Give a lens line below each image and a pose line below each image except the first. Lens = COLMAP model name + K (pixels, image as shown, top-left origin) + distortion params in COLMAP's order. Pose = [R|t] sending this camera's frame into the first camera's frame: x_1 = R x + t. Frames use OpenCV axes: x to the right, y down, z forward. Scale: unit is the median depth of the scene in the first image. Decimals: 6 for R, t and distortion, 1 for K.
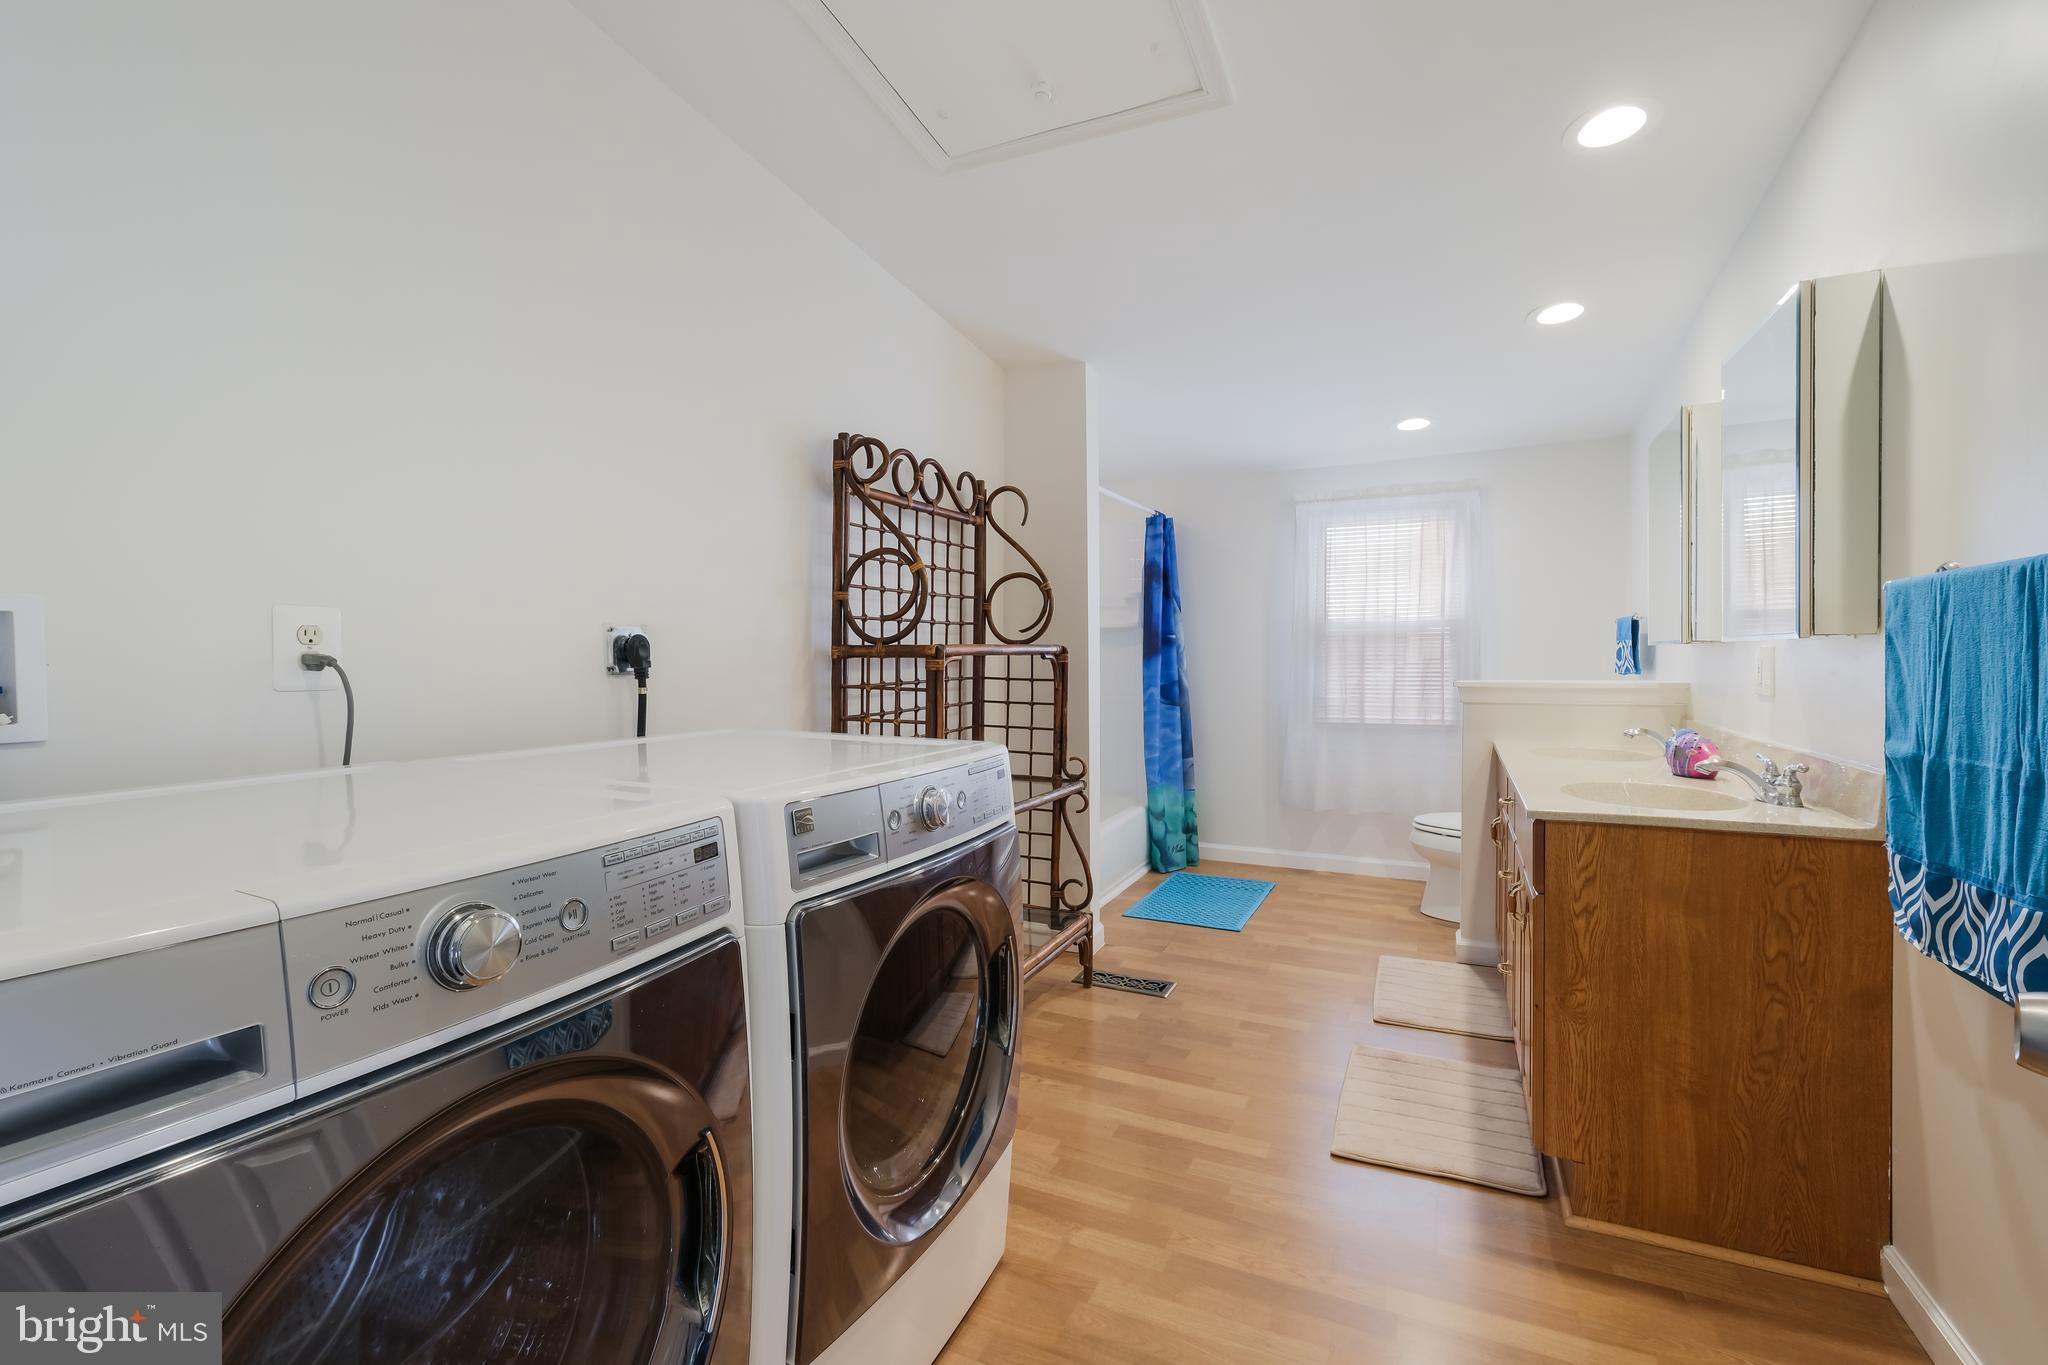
lens RADIAL K [[895.3, 0, 1047.5], [0, 895.3, 664.8], [0, 0, 1]] dist [0.002906, -0.000210]
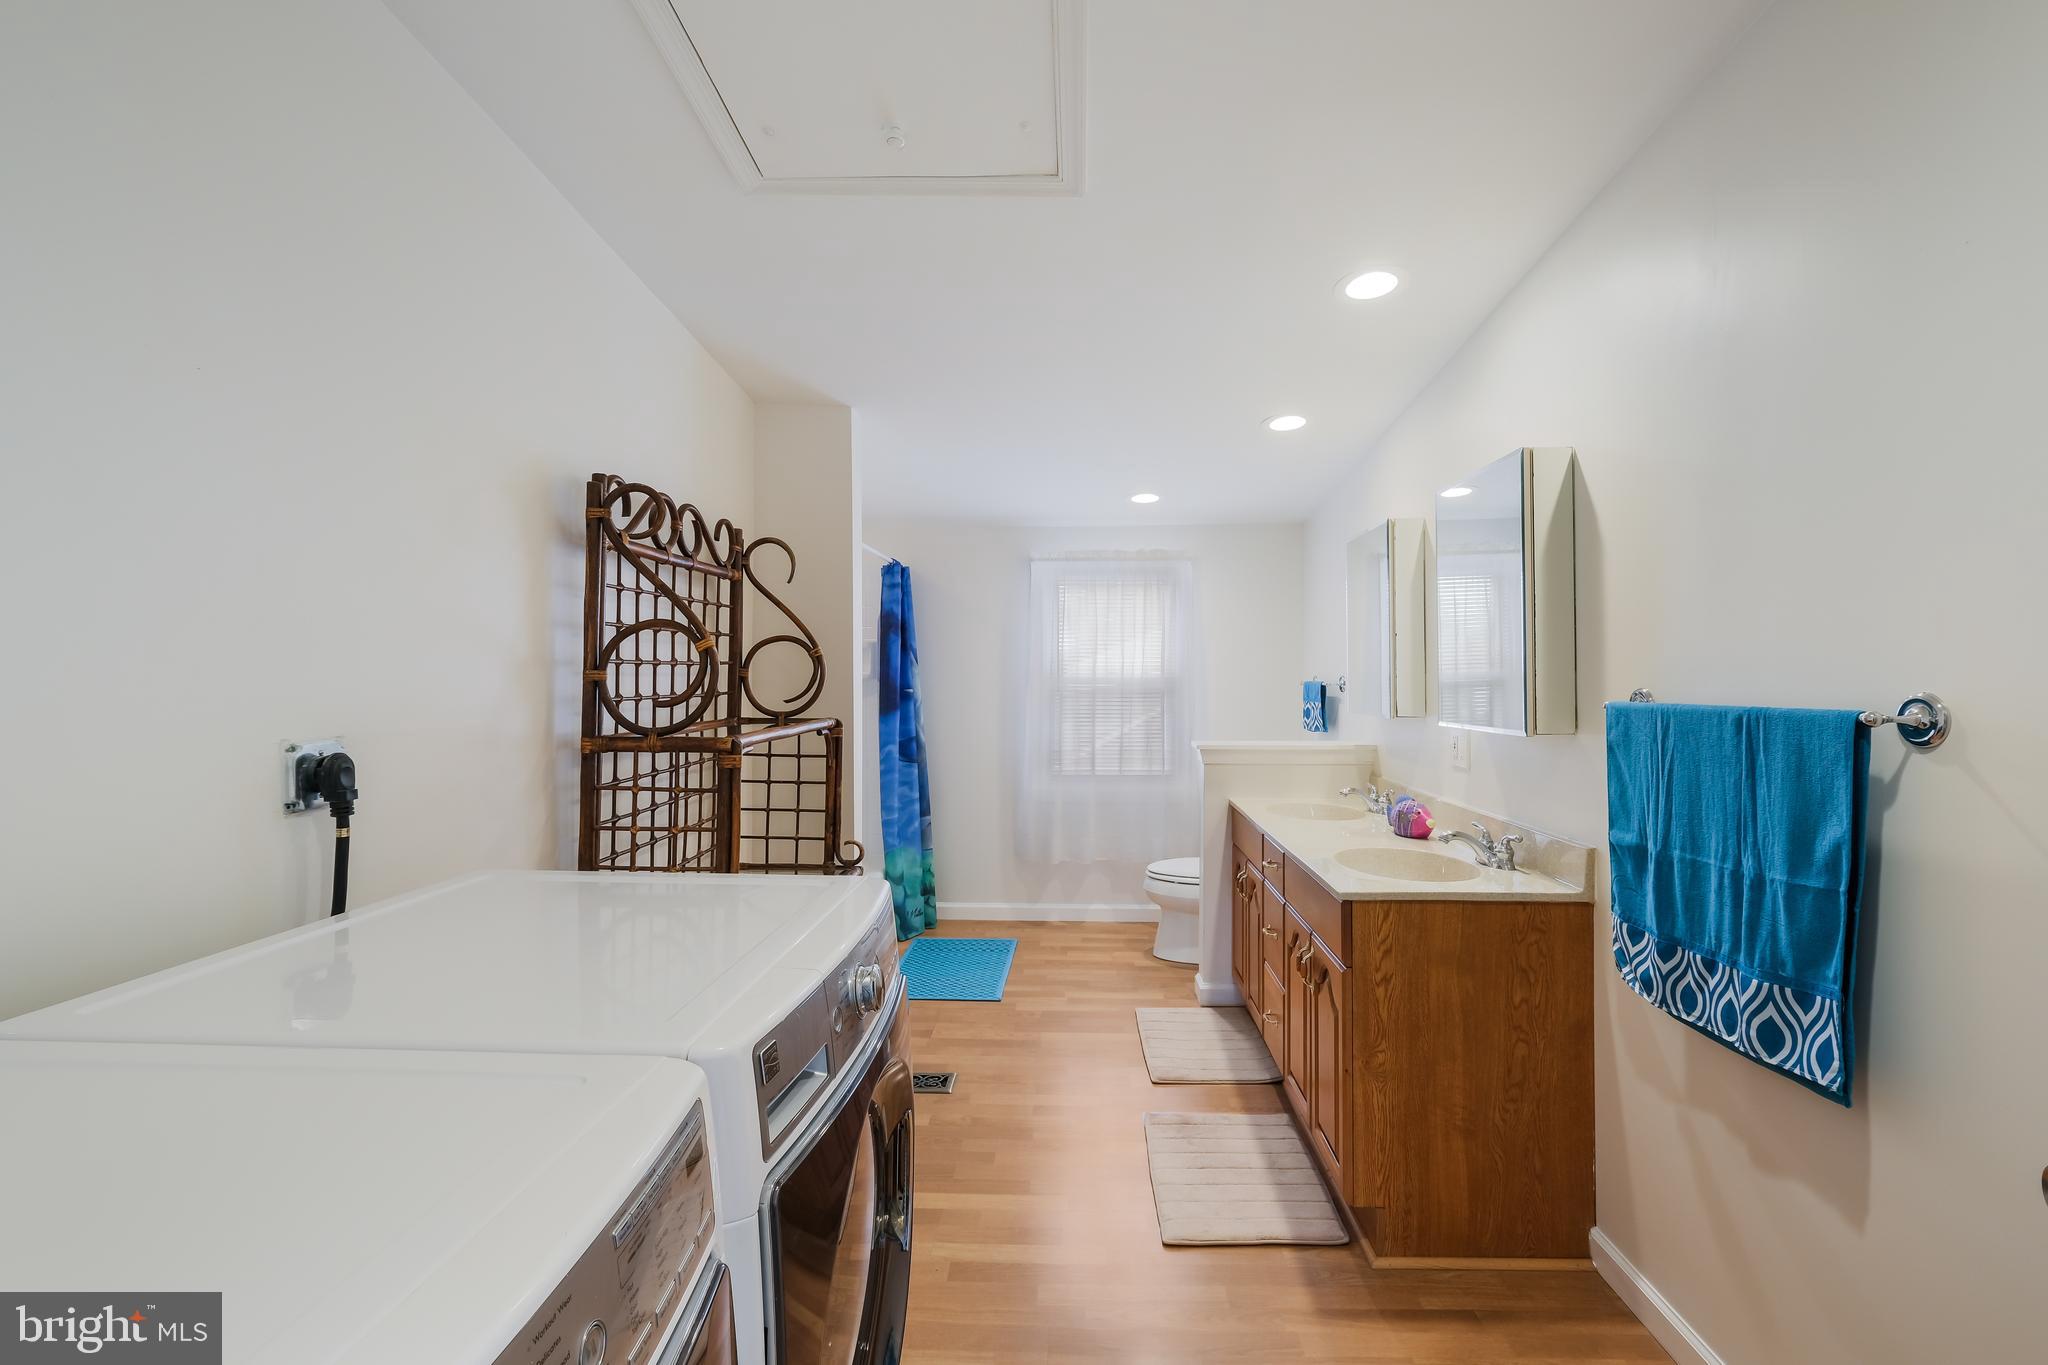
lens RADIAL K [[895.3, 0, 1081.2], [0, 895.3, 669.7], [0, 0, 1]] dist [0.002906, -0.000210]
pose [[0.917211, 0.013029, 0.398188, -0.117513], [-0.004261, 0.999729, -0.022898, -0.050858], [-0.398378, 0.019306, 0.917018, 0.064966]]
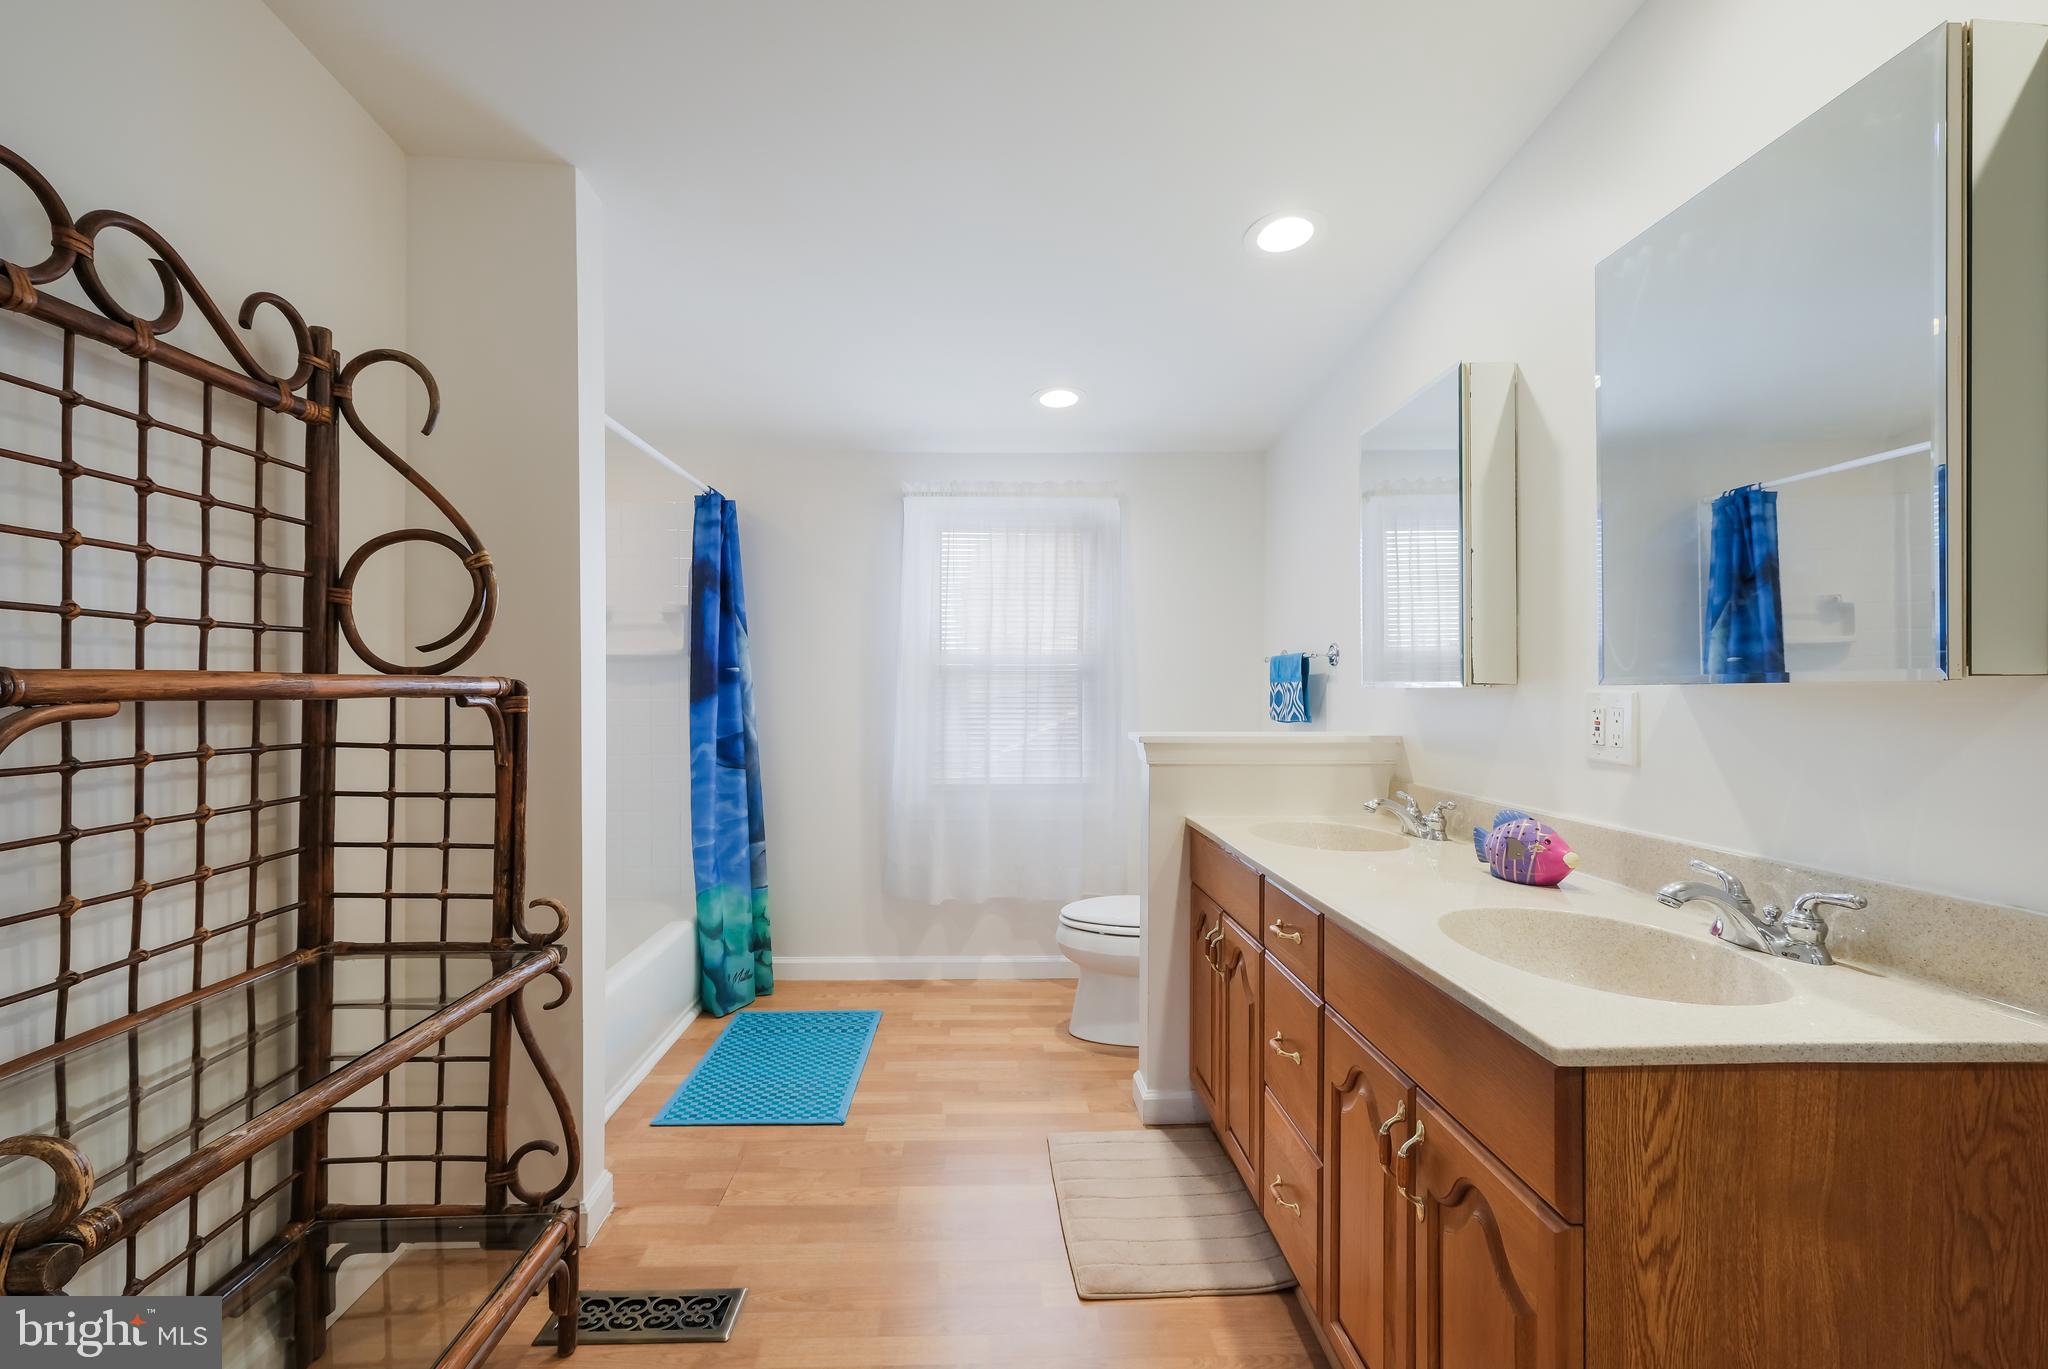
lens RADIAL K [[903.2, 0, 1016.0], [0, 903.2, 709.1], [0, 0, 1]] dist [0.005746, -0.001159]
pose [[0.901862, -0.000262, 0.432023, 0.051189], [-0.002637, 0.999978, 0.006112, -0.008318], [-0.432015, -0.006651, 0.901842, 0.416643]]
